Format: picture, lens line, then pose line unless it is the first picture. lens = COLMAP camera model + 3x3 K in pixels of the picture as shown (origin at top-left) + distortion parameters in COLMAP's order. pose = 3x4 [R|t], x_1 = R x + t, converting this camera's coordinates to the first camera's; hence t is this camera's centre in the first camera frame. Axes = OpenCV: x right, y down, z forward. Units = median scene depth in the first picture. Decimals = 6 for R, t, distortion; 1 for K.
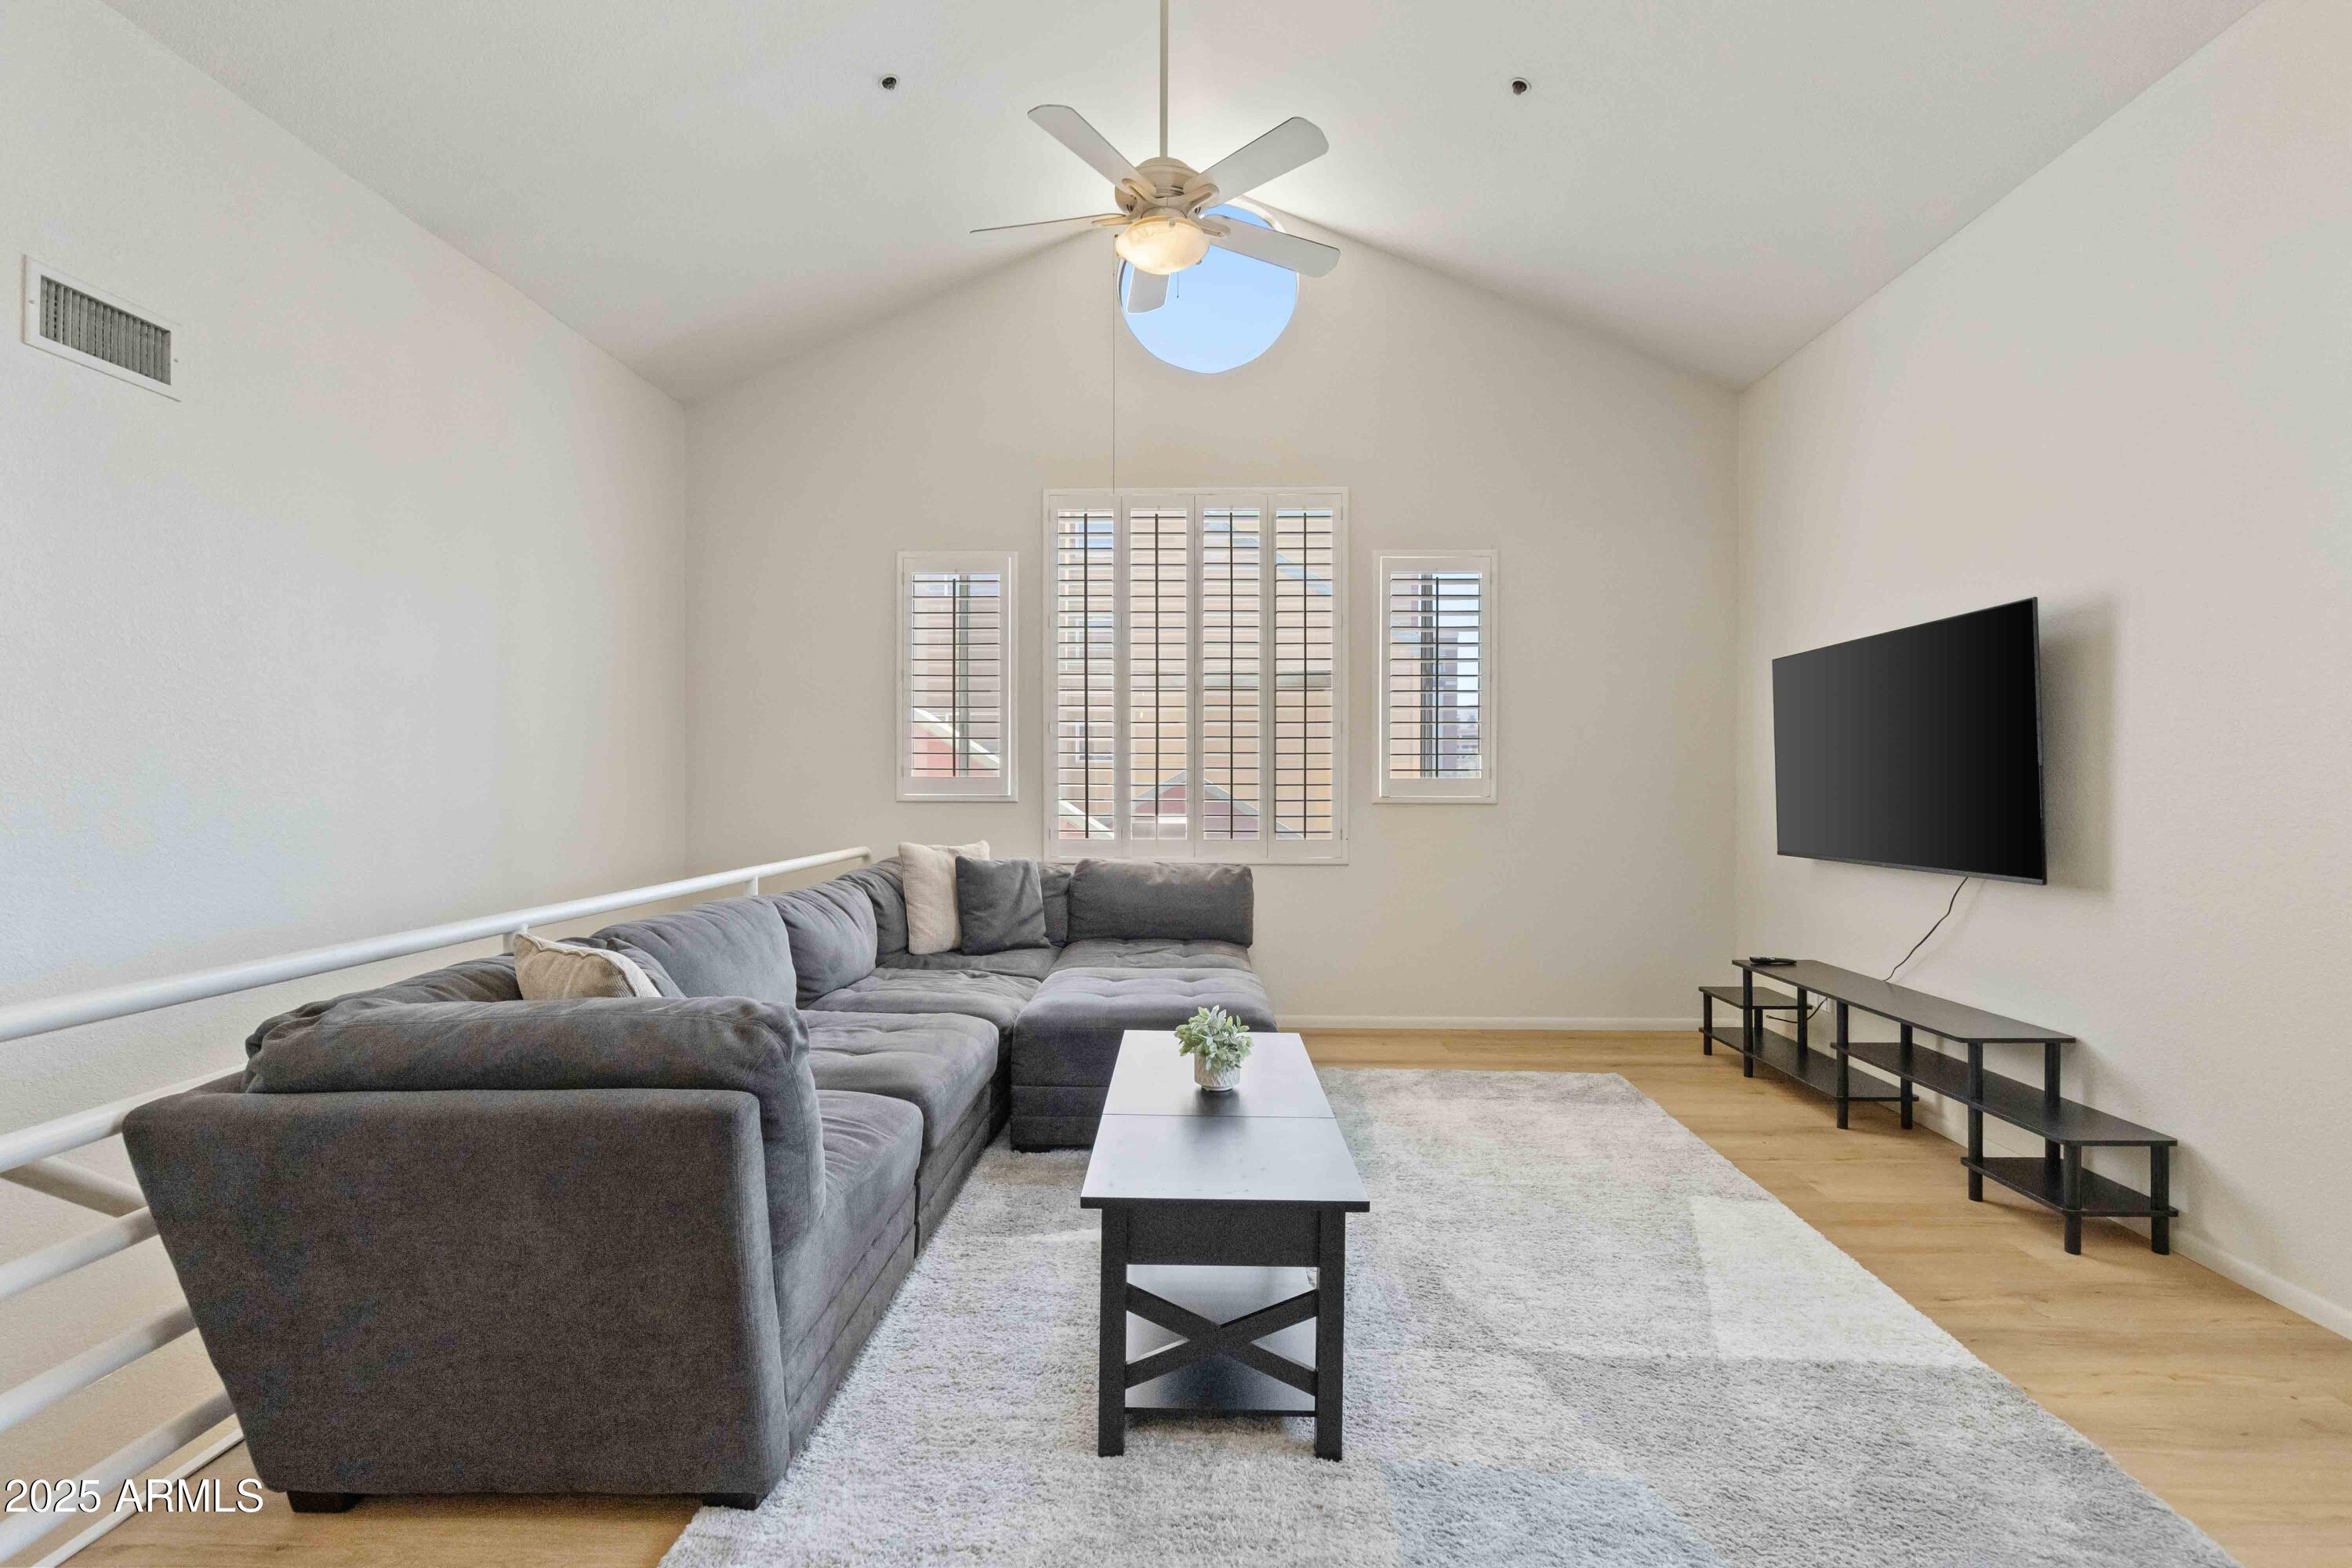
lens RADIAL K [[1043.9, 0, 1204.1], [0, 1043.9, 779.9], [0, 0, 1]] dist [0.000843, -0.000015]
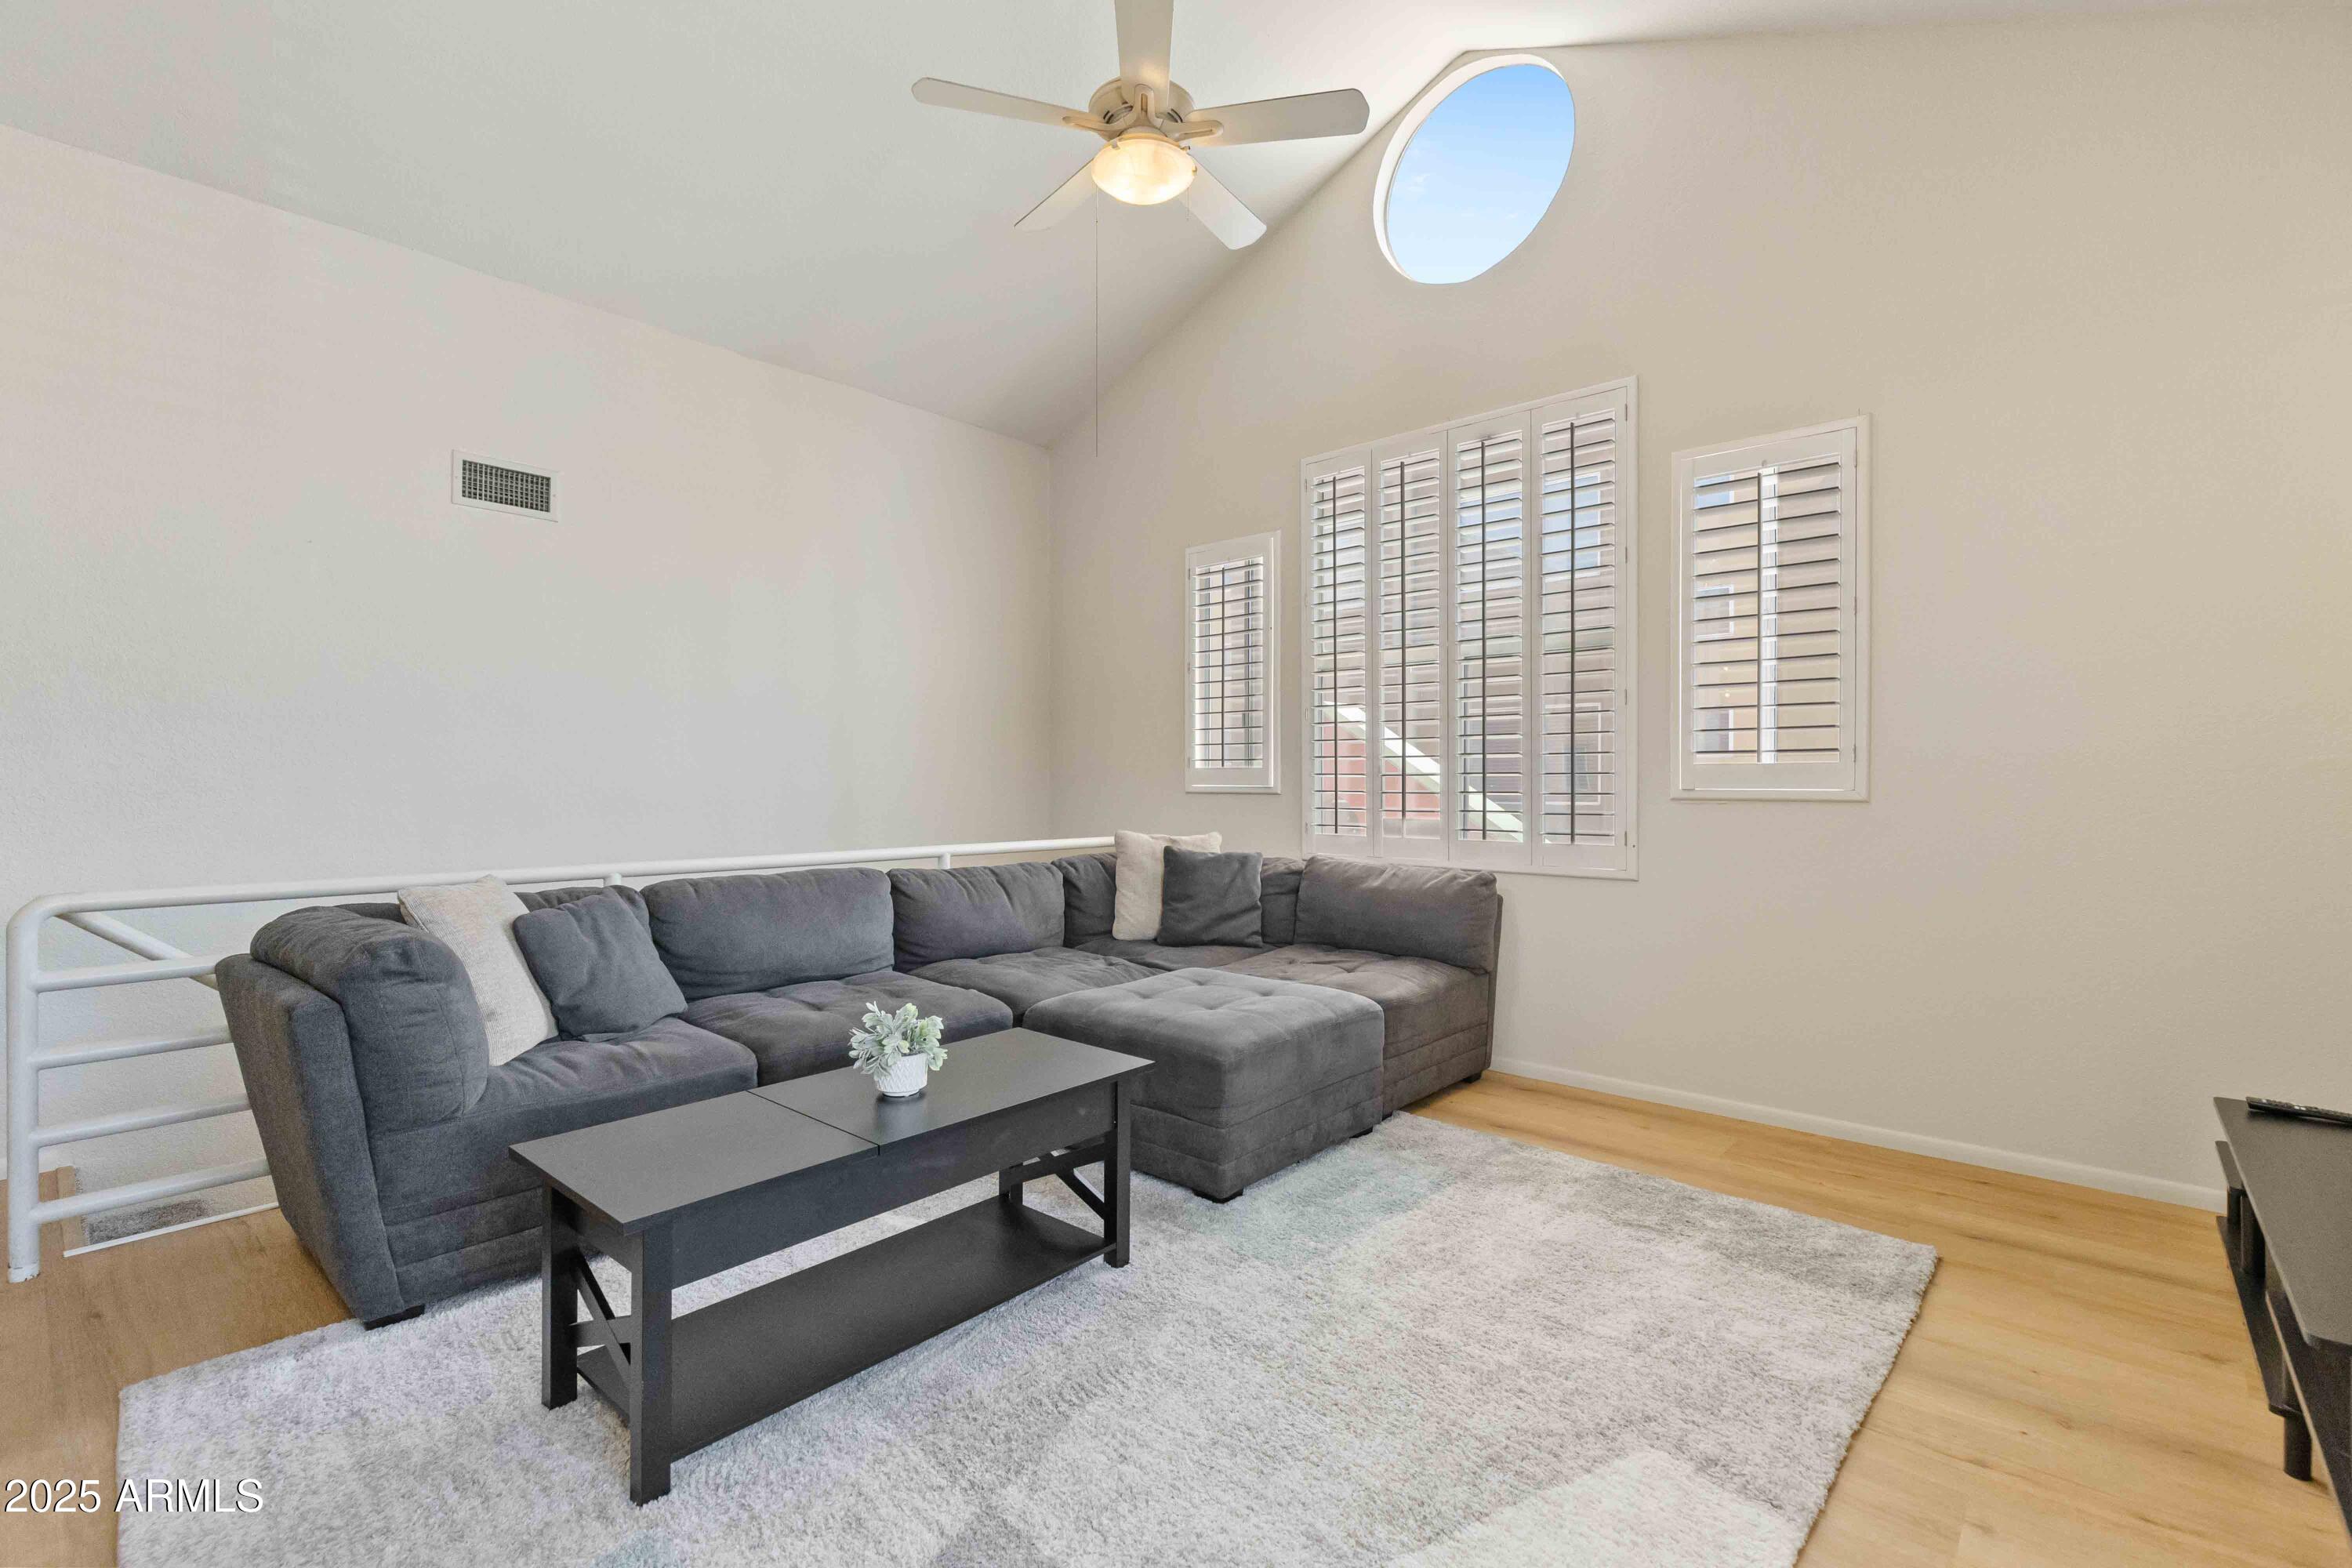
lens RADIAL K [[1049.0, 0, 1176.0], [0, 1049.0, 784.0], [0, 0, 1]] dist [-0.000544, -0.000092]
pose [[0.764498, 0.001061, -0.644625, 0.494303], [0.000872, 0.999996, 0.002680, 0.013501], [0.644625, -0.002611, 0.764494, 0.282954]]
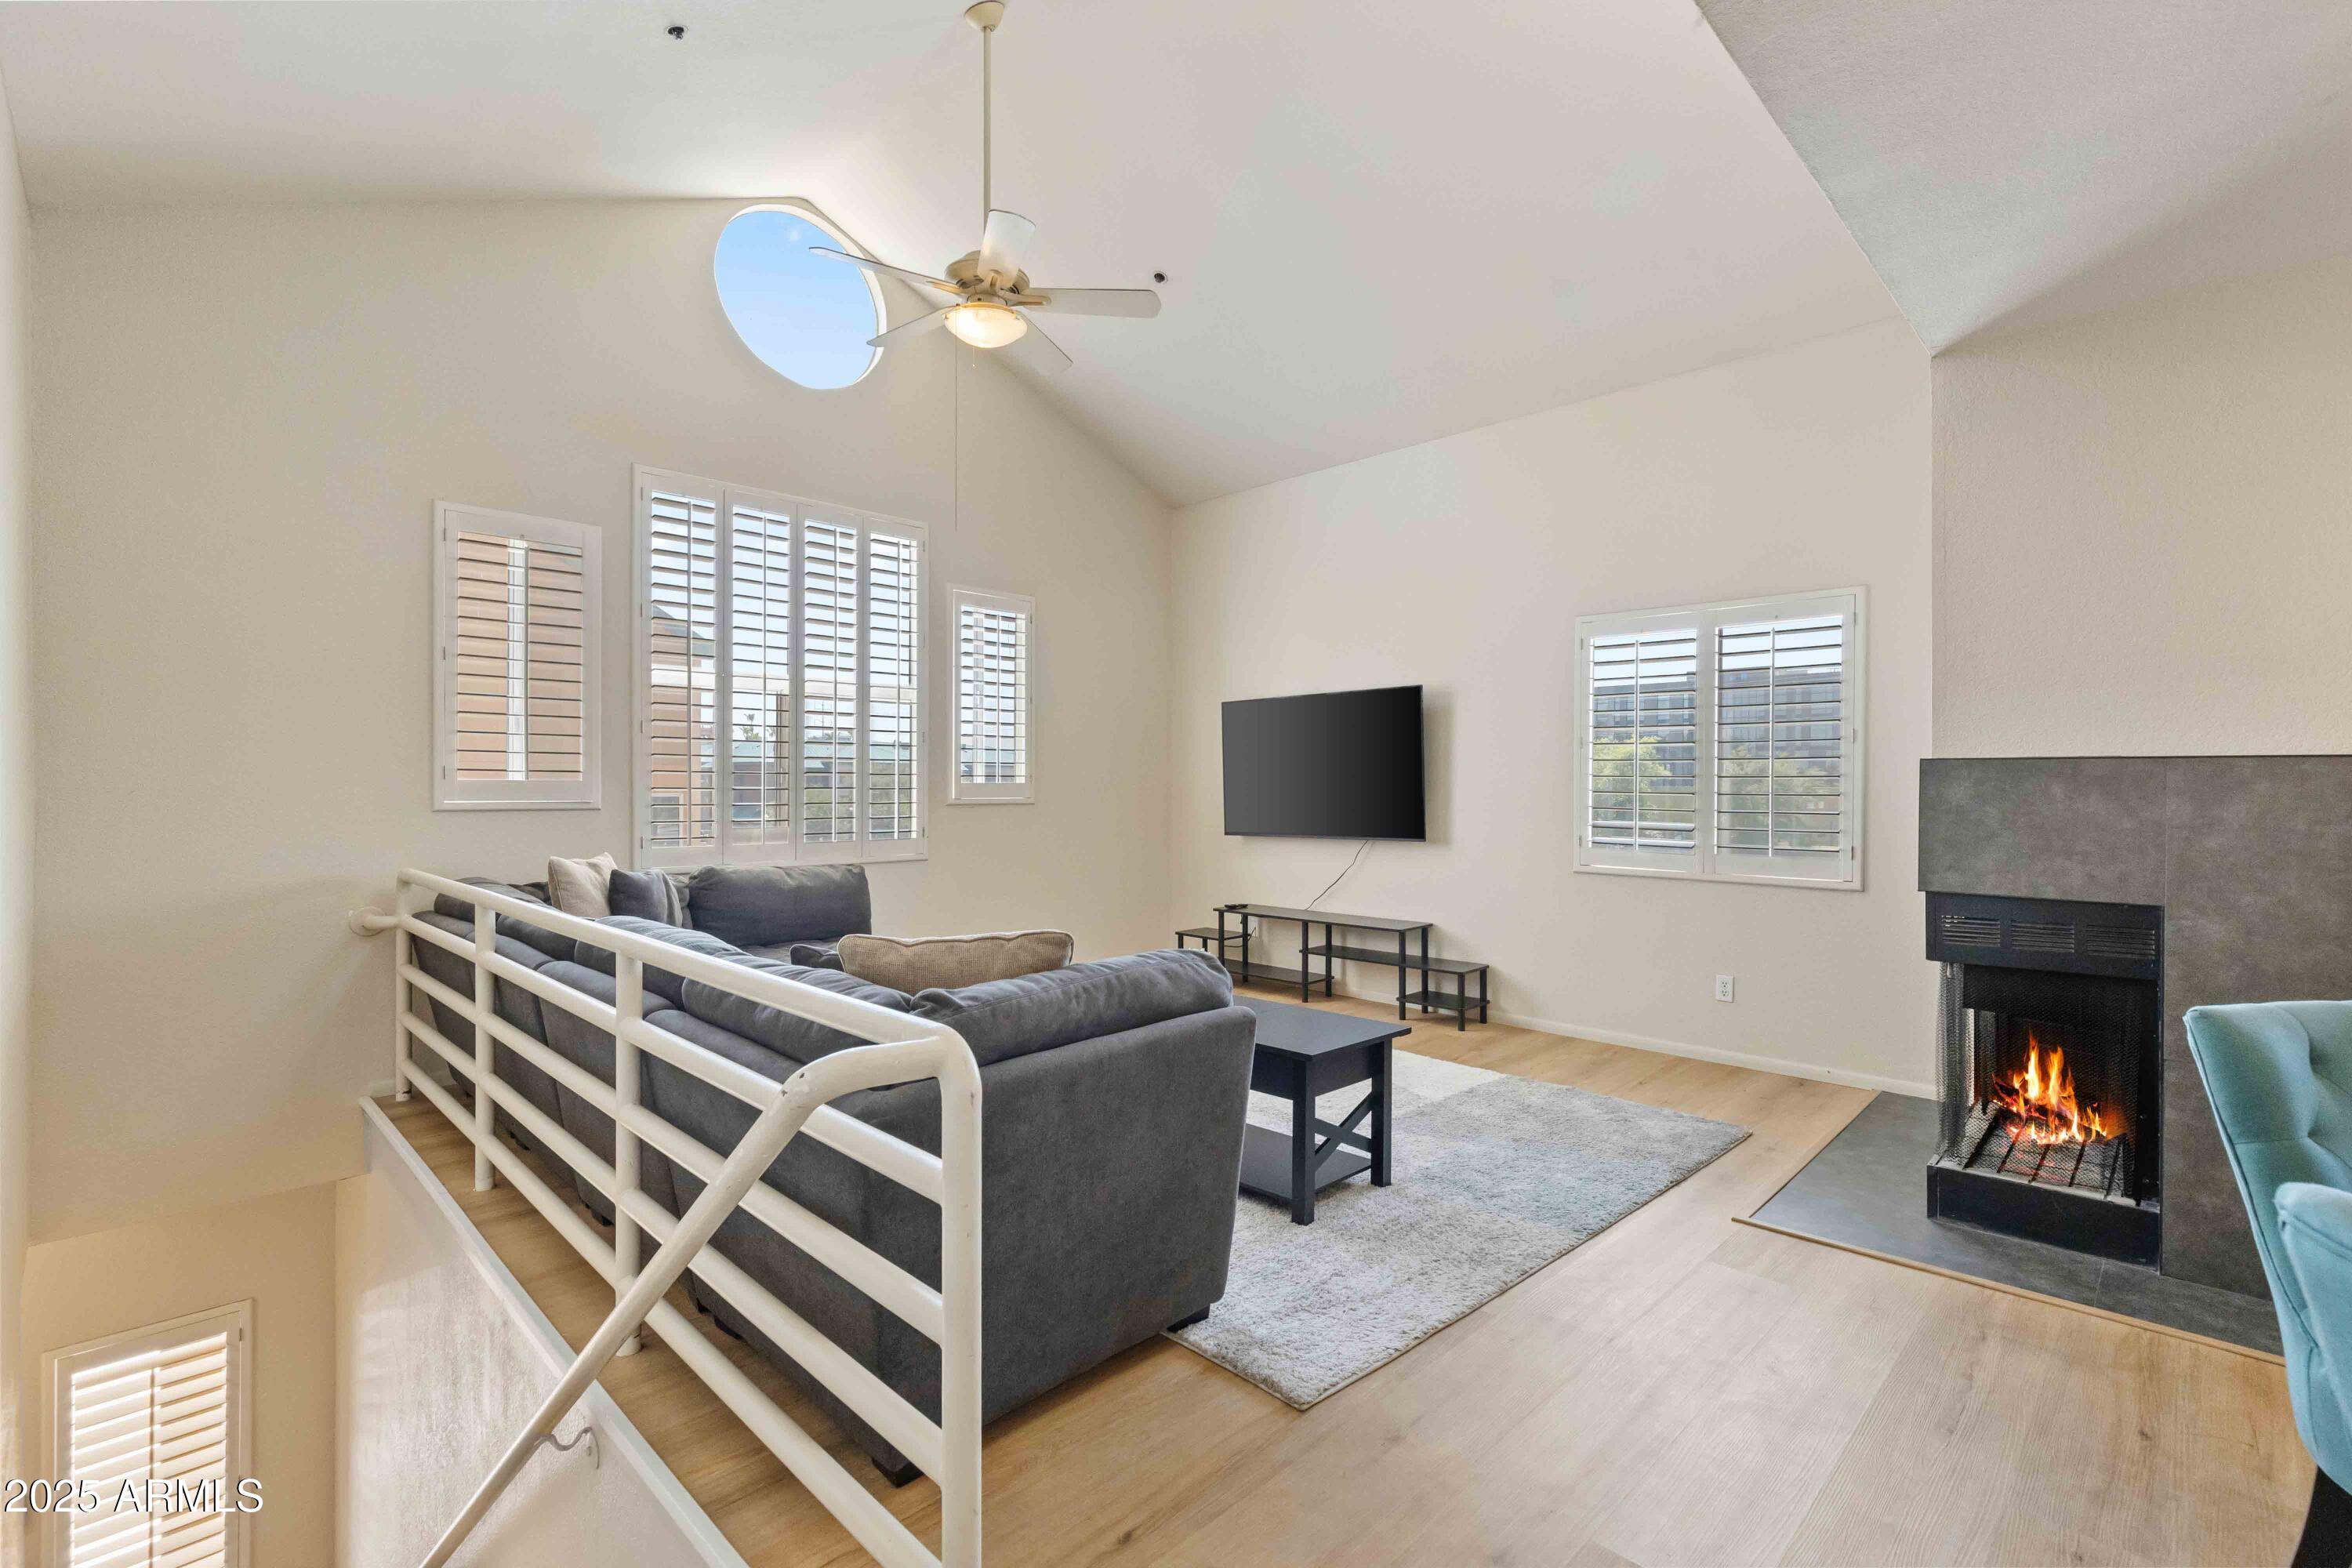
lens RADIAL K [[1038.3, 0, 1184.8], [0, 1038.3, 786.1], [0, 0, 1]] dist [0.001448, 0.000170]
pose [[0.690230, -0.002009, 0.723587, -0.617007], [-0.000728, 0.999994, 0.003471, -0.002640], [-0.723590, -0.002923, 0.690224, 0.034972]]
